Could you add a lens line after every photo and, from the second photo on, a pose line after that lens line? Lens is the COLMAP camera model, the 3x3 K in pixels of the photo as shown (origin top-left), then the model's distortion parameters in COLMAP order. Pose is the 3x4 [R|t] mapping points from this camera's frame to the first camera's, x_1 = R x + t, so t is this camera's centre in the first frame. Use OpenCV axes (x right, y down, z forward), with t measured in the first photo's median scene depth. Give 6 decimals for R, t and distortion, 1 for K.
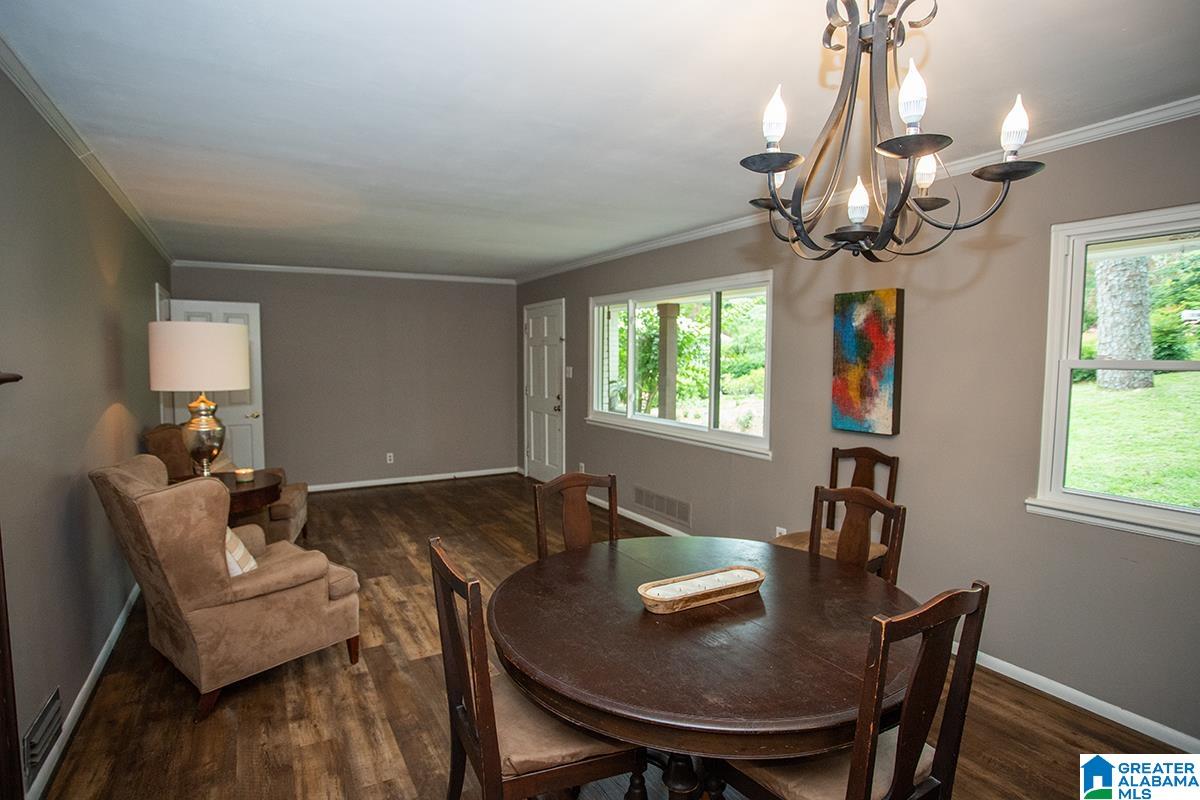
lens RADIAL K [[593.6, 0, 603.1], [0, 593.6, 401.0], [0, 0, 1]] dist [-0.079270, 0.032690]
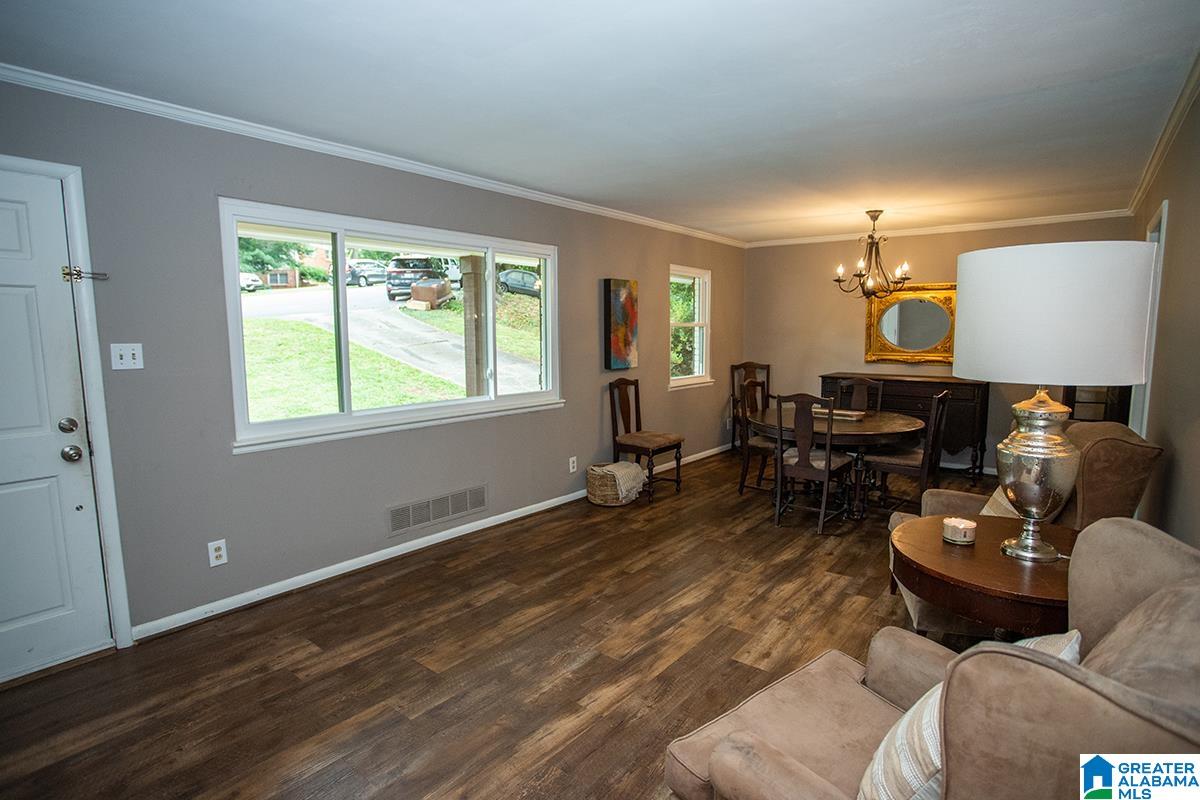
lens RADIAL K [[612.7, 0, 588.7], [0, 612.7, 396.8], [0, 0, 1]] dist [-0.091023, 0.041066]
pose [[-0.327942, -0.112949, 0.937921, -0.904969], [0.071325, 0.987033, 0.143801, -0.096632], [-0.942002, 0.114055, -0.315633, 1.327883]]
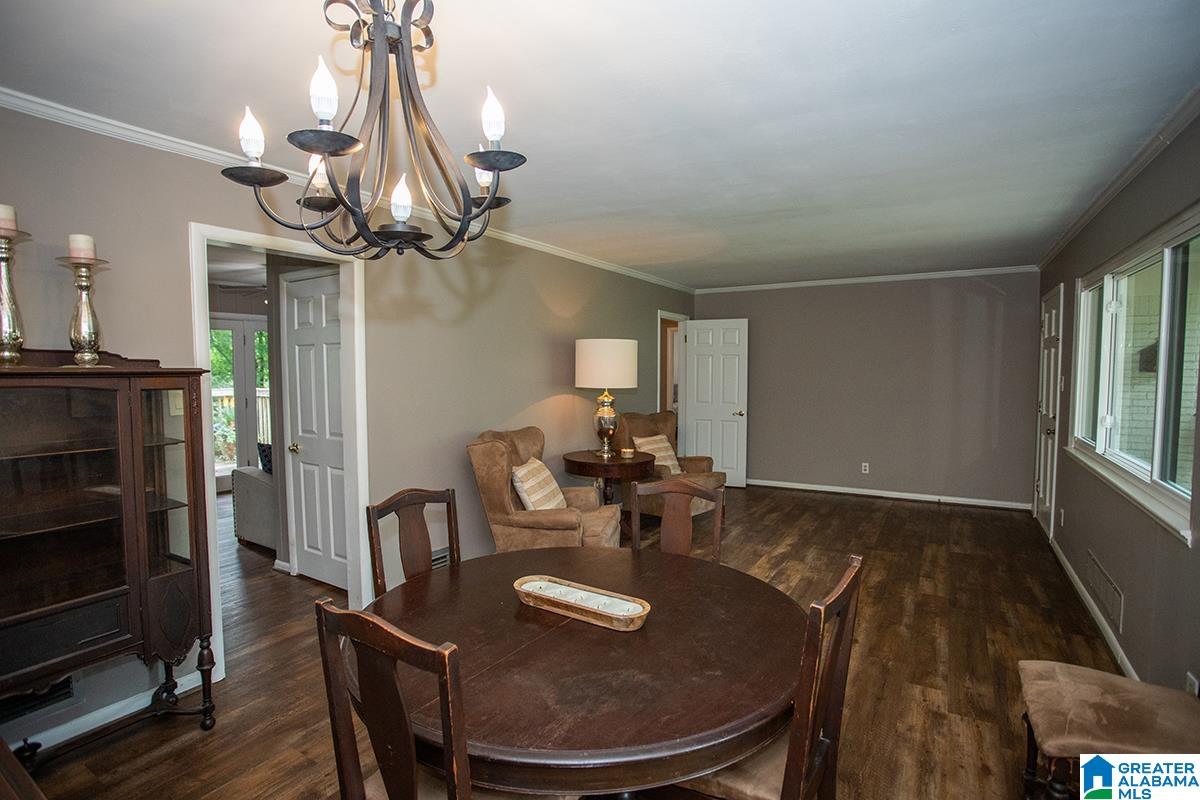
lens RADIAL K [[593.6, 0, 603.1], [0, 593.6, 401.0], [0, 0, 1]] dist [-0.079270, 0.032690]
pose [[0.477372, 0.044792, -0.877559, 0.472046], [-0.057945, 0.998131, 0.019426, -0.012153], [0.876788, 0.041577, 0.479076, 0.263963]]
